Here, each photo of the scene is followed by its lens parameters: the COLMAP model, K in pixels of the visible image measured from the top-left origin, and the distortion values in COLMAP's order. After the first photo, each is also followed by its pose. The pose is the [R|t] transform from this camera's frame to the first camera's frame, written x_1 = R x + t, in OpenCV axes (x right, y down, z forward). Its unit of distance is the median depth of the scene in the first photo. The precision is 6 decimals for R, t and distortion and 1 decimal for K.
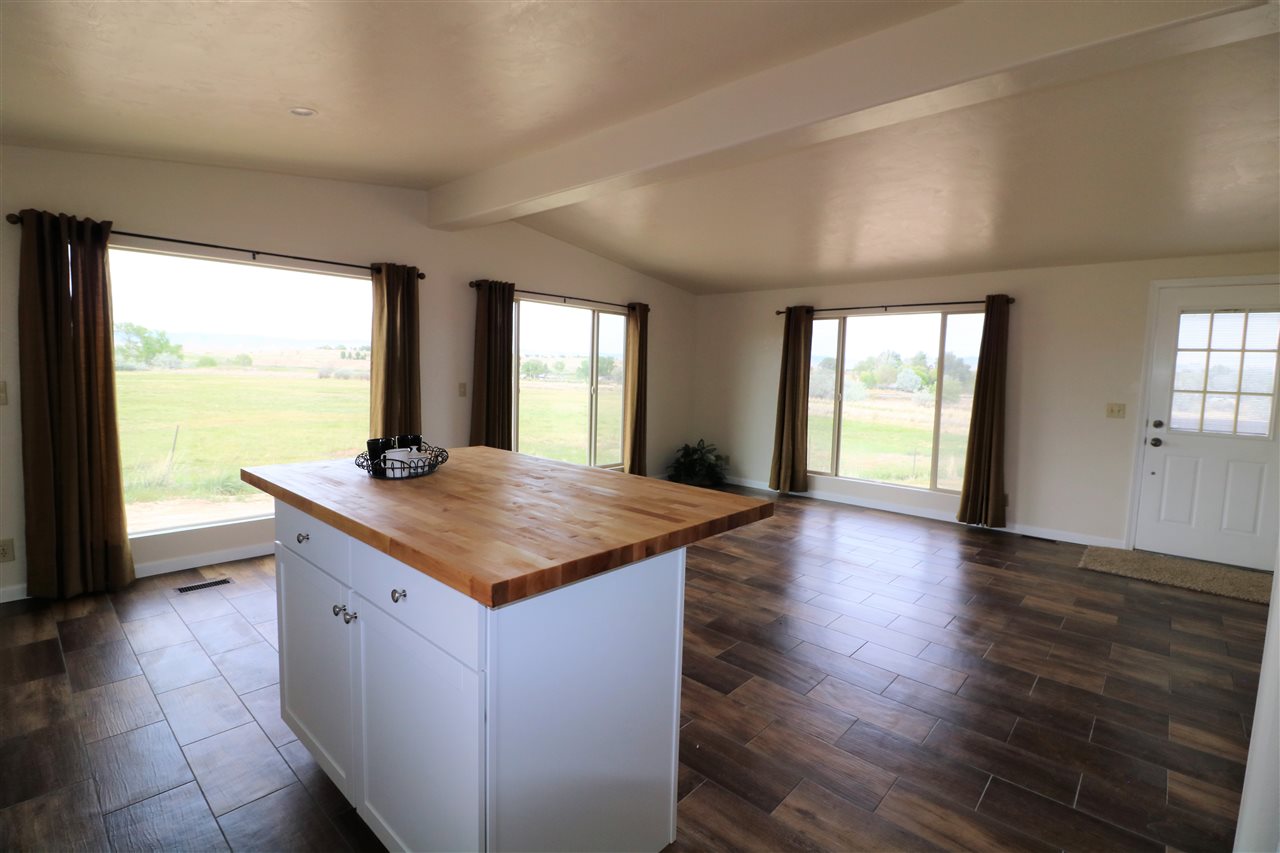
lens RADIAL K [[590.8, 0, 638.1], [0, 590.8, 417.8], [0, 0, 1]] dist [-0.002524, -0.009701]
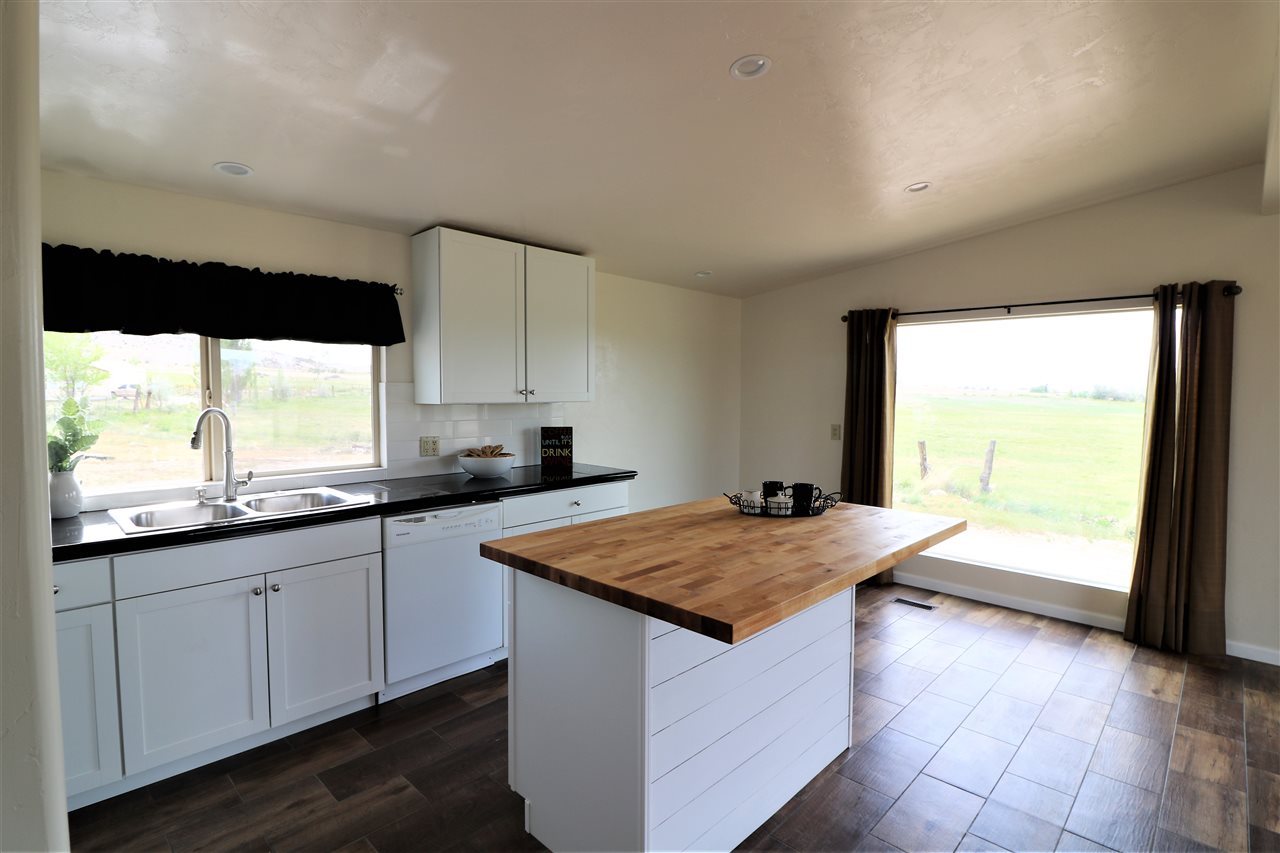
lens RADIAL K [[615.1, 0, 635.1], [0, 615.1, 421.1], [0, 0, 1]] dist [-0.001286, -0.012418]
pose [[-0.034497, 0.020337, -0.999198, 0.377702], [-0.090901, 0.995585, 0.023402, -0.041668], [0.995262, 0.091635, -0.032496, 0.349422]]
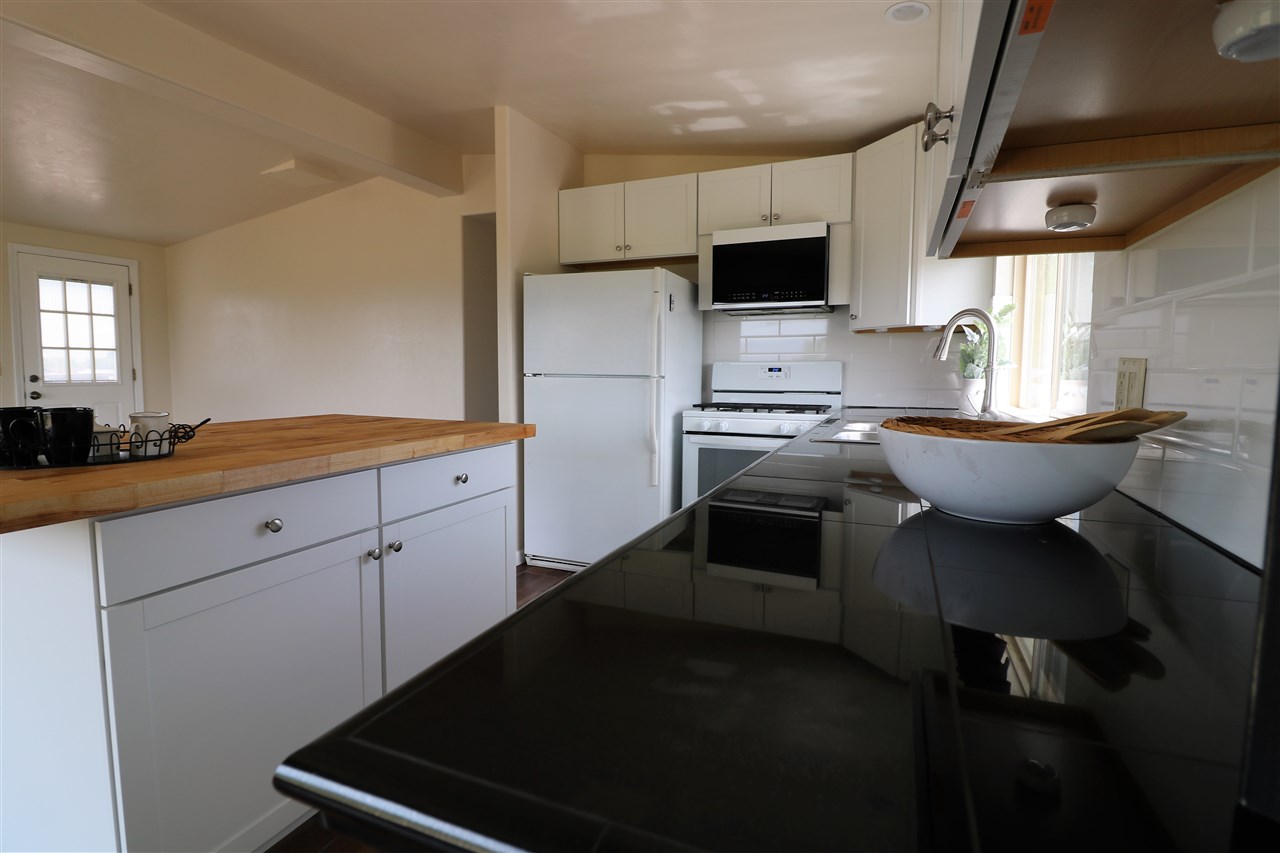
lens RADIAL K [[615.1, 0, 635.1], [0, 615.1, 421.1], [0, 0, 1]] dist [-0.001286, -0.012418]
pose [[-0.330459, -0.110950, 0.937276, -0.545658], [0.060898, 0.988491, 0.138484, 0.000518], [-0.941854, 0.102842, -0.319899, 0.316170]]
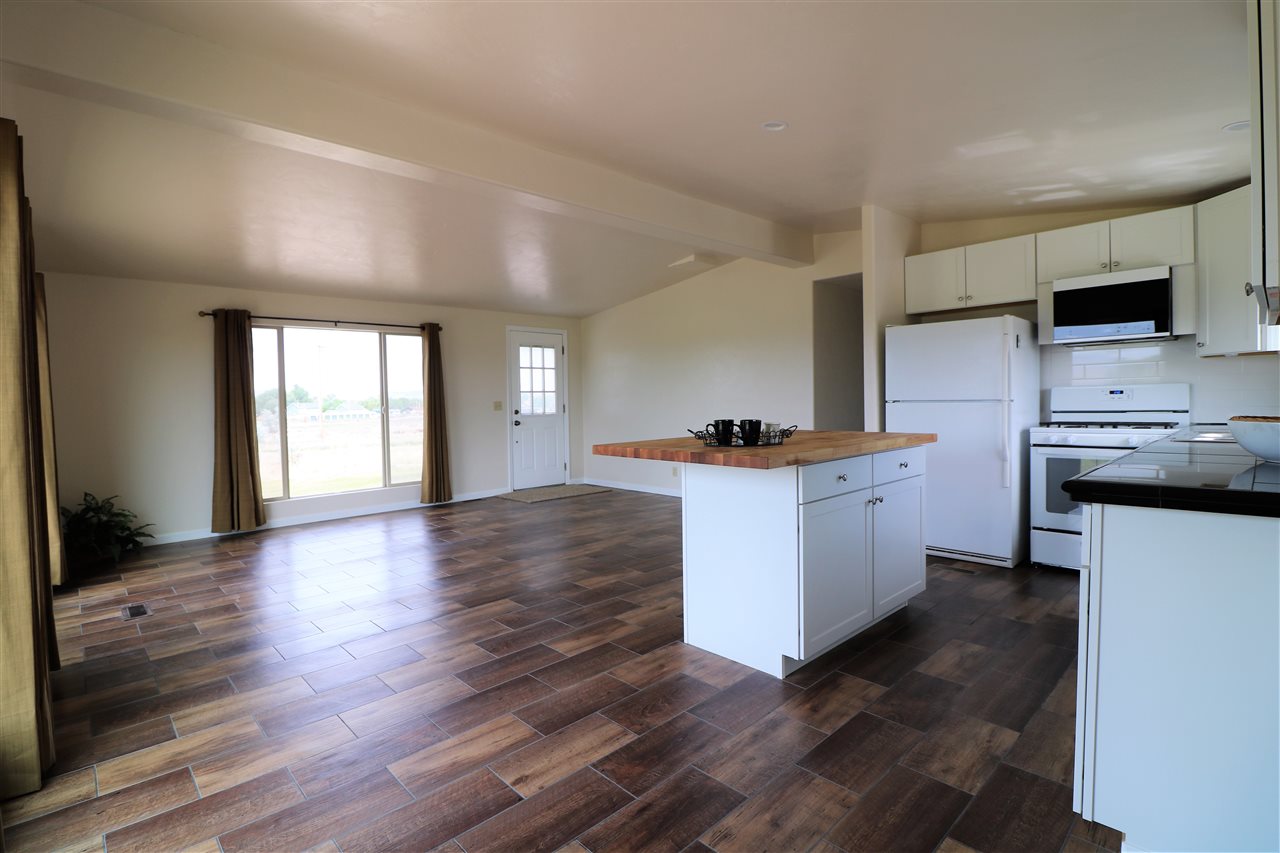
lens RADIAL K [[606.3, 0, 637.7], [0, 606.3, 421.3], [0, 0, 1]] dist [-0.001237, -0.013512]
pose [[0.069152, -0.064836, 0.995497, -0.799568], [0.103690, 0.992948, 0.057467, -0.026853], [-0.992203, 0.099249, 0.075387, 0.530352]]
